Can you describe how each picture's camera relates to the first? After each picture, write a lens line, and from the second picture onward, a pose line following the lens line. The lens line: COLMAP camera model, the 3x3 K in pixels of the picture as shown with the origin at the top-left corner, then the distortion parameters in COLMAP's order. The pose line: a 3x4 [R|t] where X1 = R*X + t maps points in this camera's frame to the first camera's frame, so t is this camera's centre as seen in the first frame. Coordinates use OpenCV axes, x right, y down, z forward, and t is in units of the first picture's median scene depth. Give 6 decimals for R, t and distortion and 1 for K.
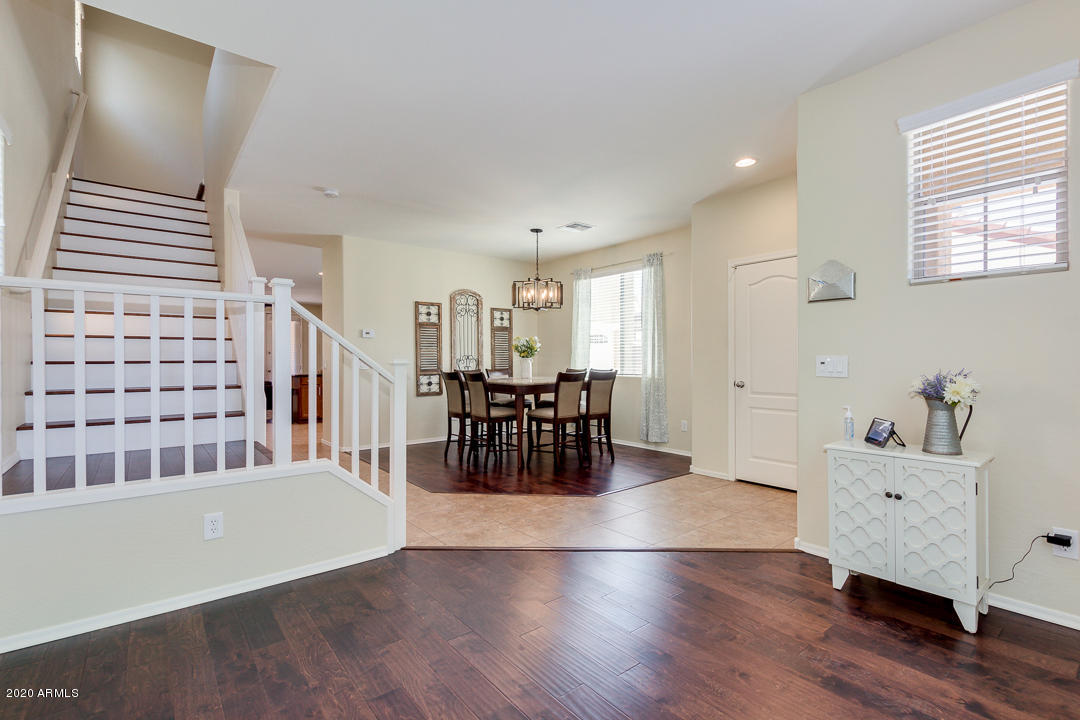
lens RADIAL K [[486.8, 0, 543.5], [0, 486.8, 364.1], [0, 0, 1]] dist [-0.000832, -0.001495]
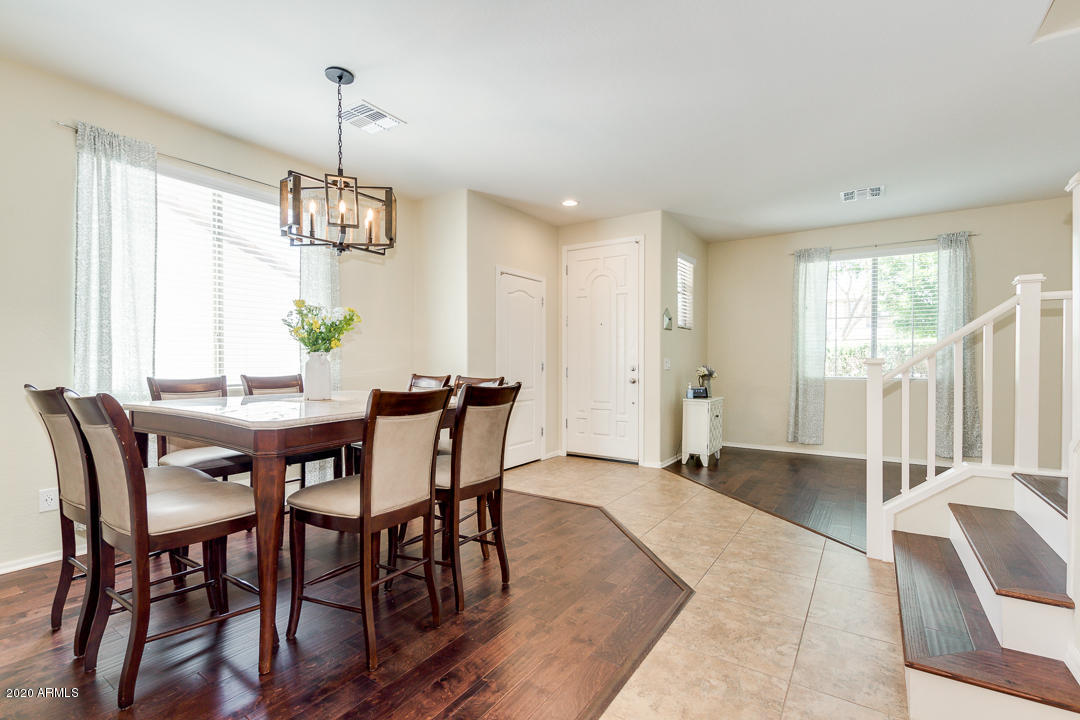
lens RADIAL K [[486.8, 0, 543.5], [0, 486.8, 364.1], [0, 0, 1]] dist [-0.000832, -0.001495]
pose [[-0.292450, -0.001655, 0.956279, -0.800087], [0.003129, 0.999991, 0.002687, -0.000765], [-0.956276, 0.003778, -0.292443, 1.491372]]
